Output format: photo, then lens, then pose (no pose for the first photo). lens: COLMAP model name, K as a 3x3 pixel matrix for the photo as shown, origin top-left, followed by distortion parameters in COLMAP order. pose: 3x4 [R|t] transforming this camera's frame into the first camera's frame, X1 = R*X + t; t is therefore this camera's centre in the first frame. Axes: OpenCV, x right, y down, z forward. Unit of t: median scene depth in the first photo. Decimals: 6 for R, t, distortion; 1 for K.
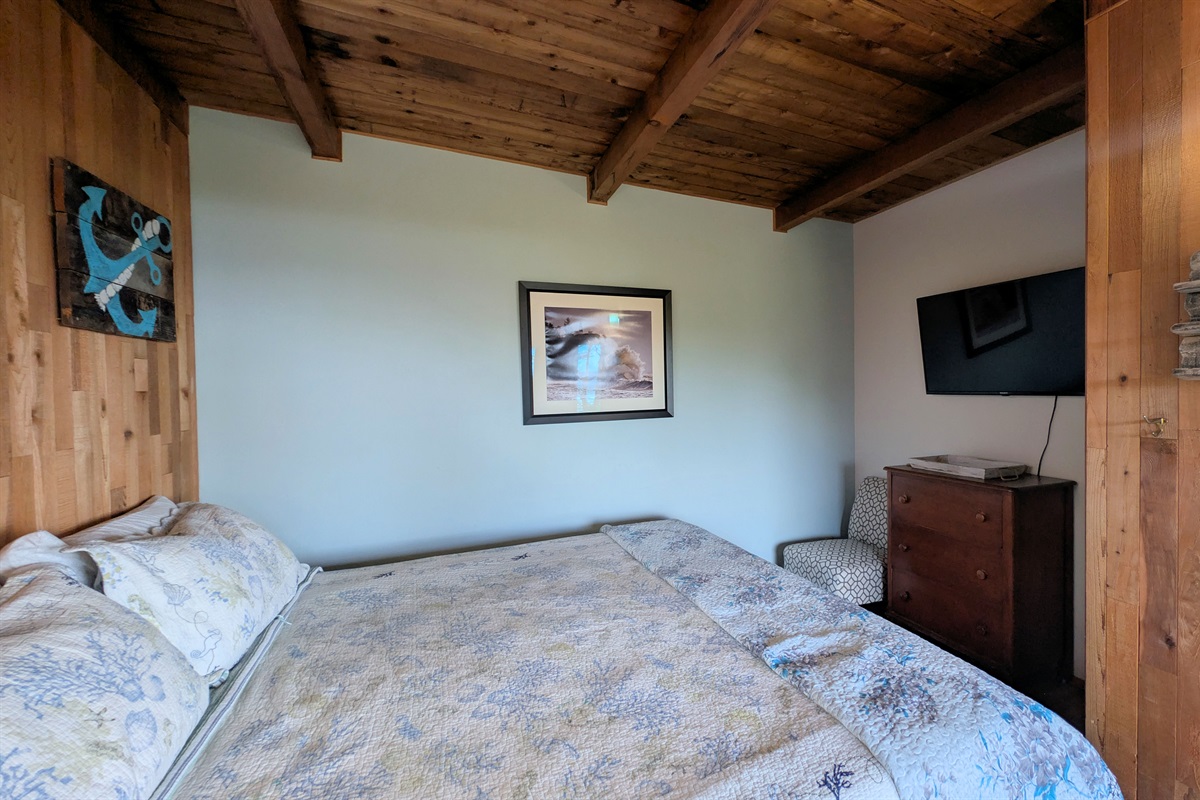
lens RADIAL K [[358.9, 0, 600.0], [0, 358.9, 400.0], [0, 0, 1]] dist [0.000104, -0.000010]
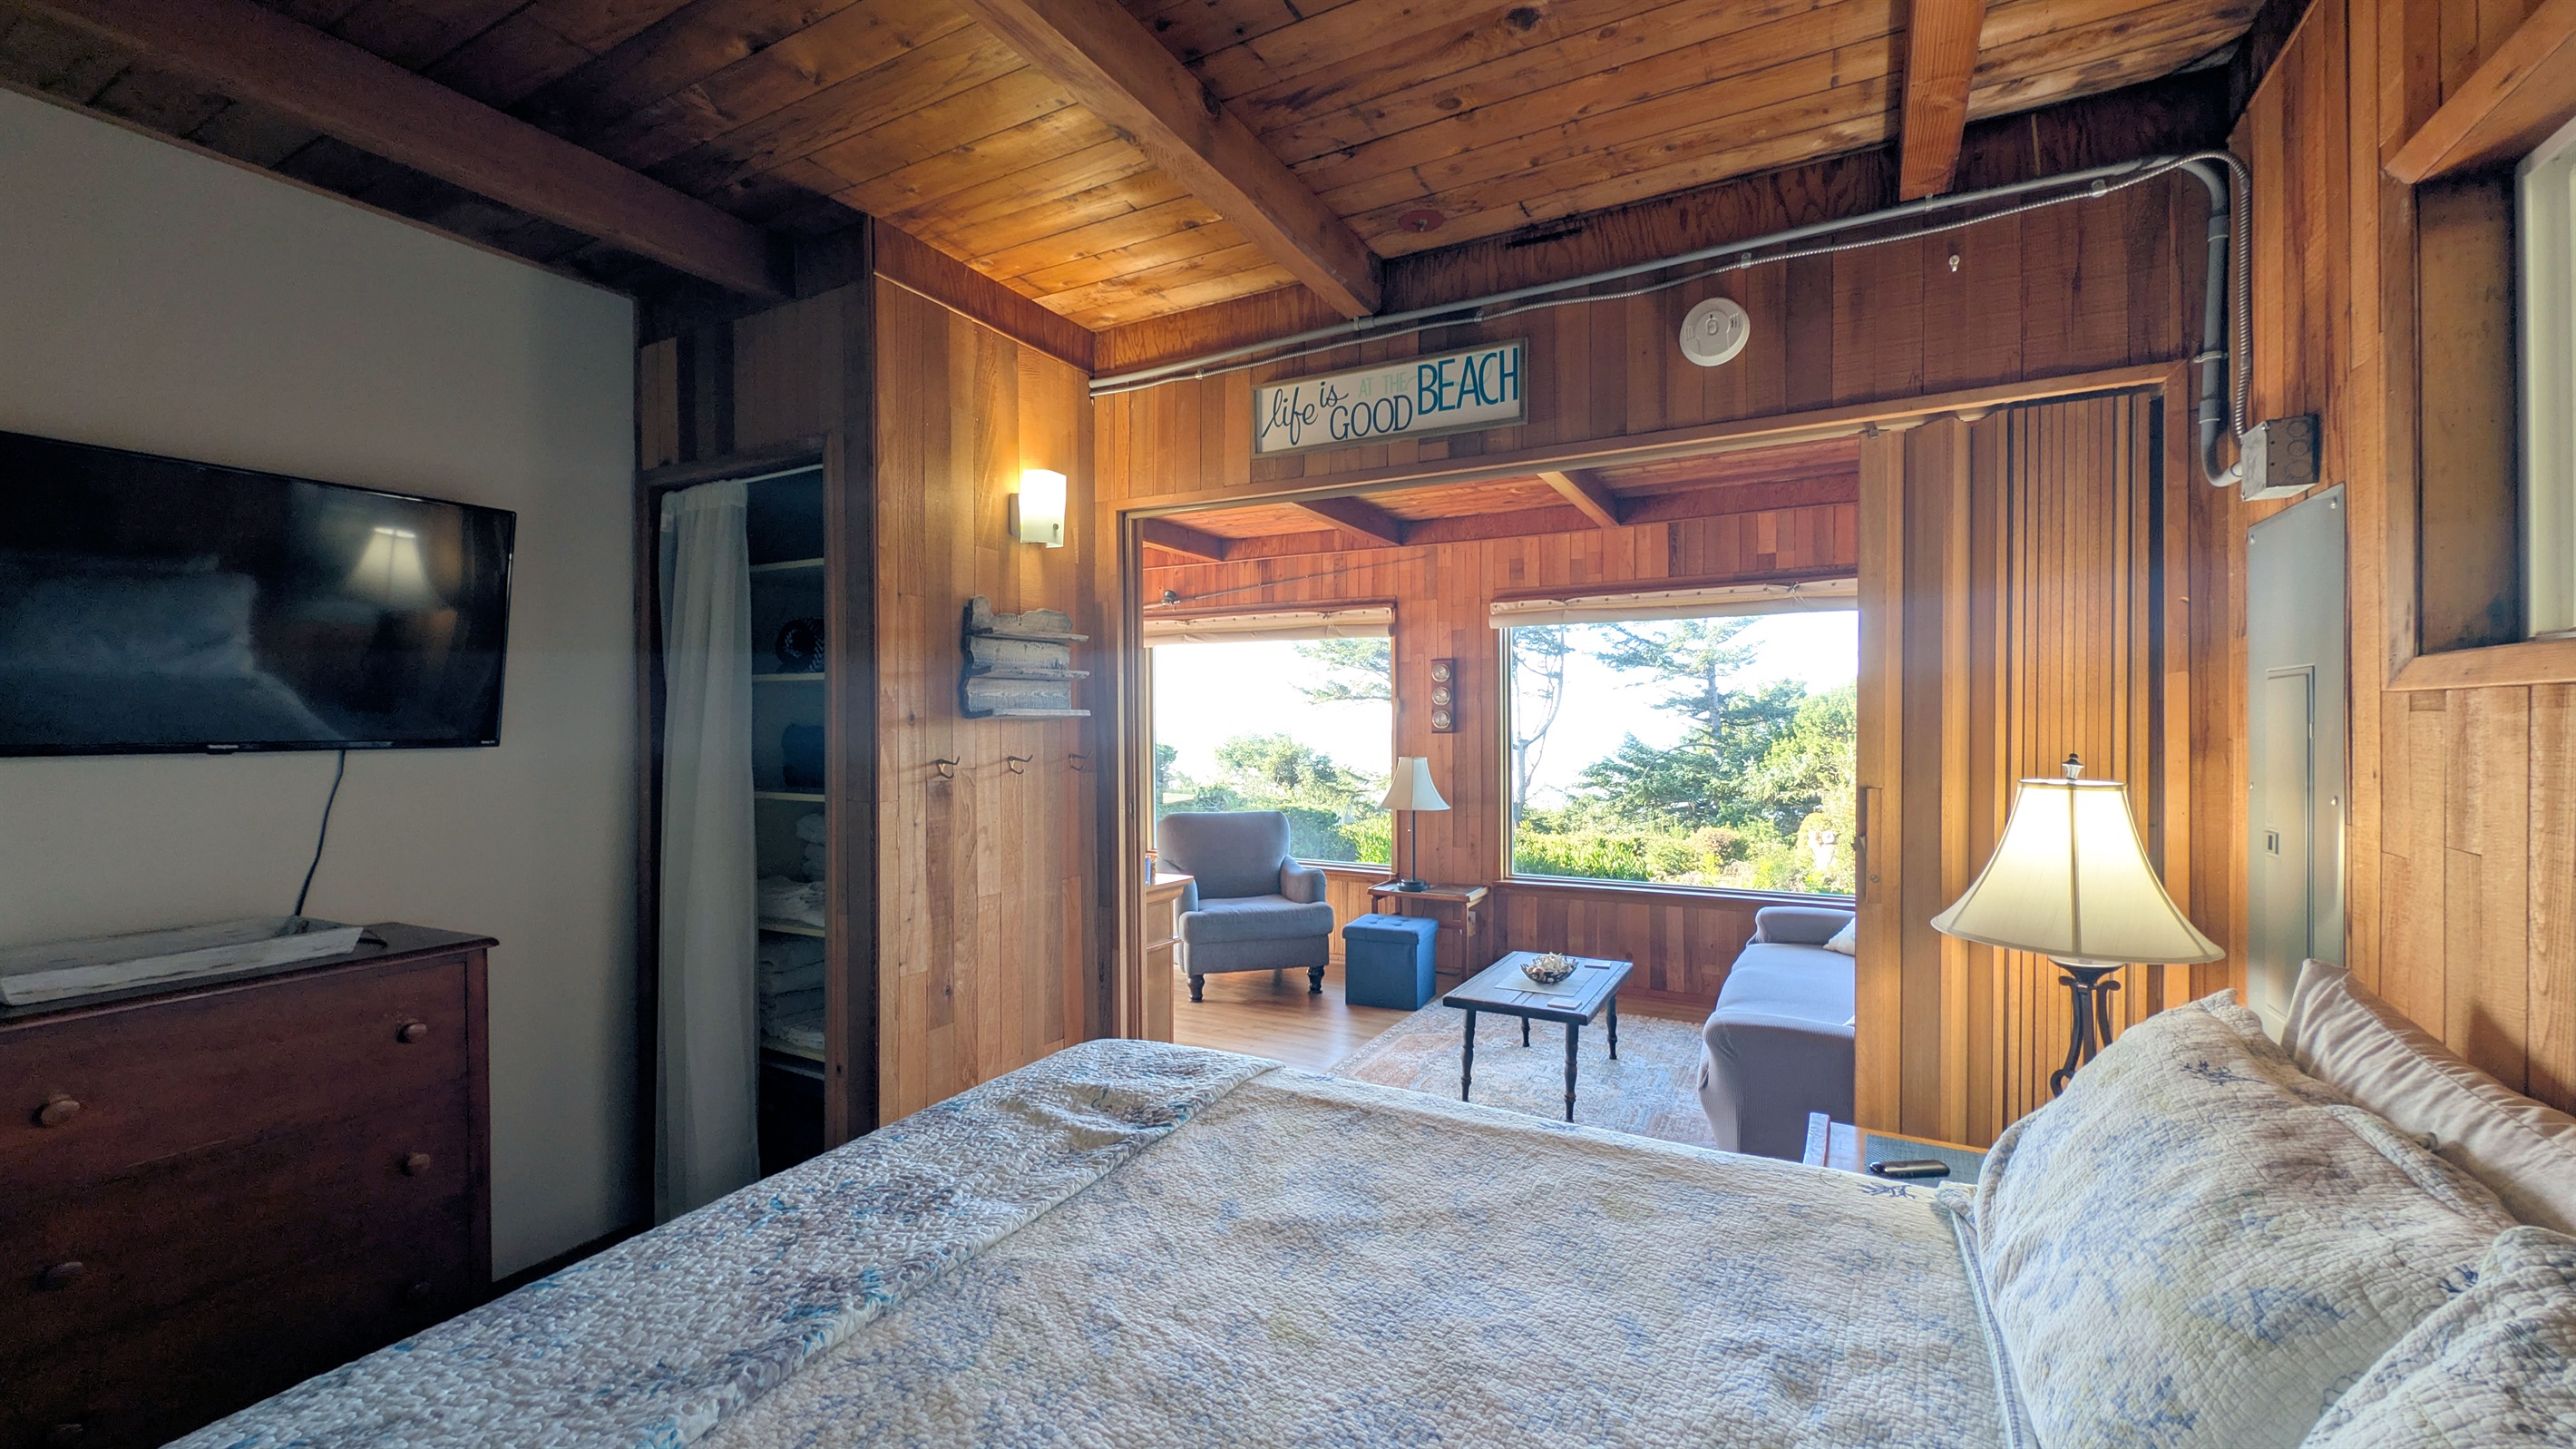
lens RADIAL K [[1038.2, 0, 1288.0], [0, 1038.2, 724.5], [0, 0, 1]] dist [0.000601, 0.000034]
pose [[-0.571923, 0.011446, 0.820228, -1.142467], [0.036585, 0.999264, 0.011566, -0.037685], [-0.819491, 0.036623, -0.571920, 1.706986]]
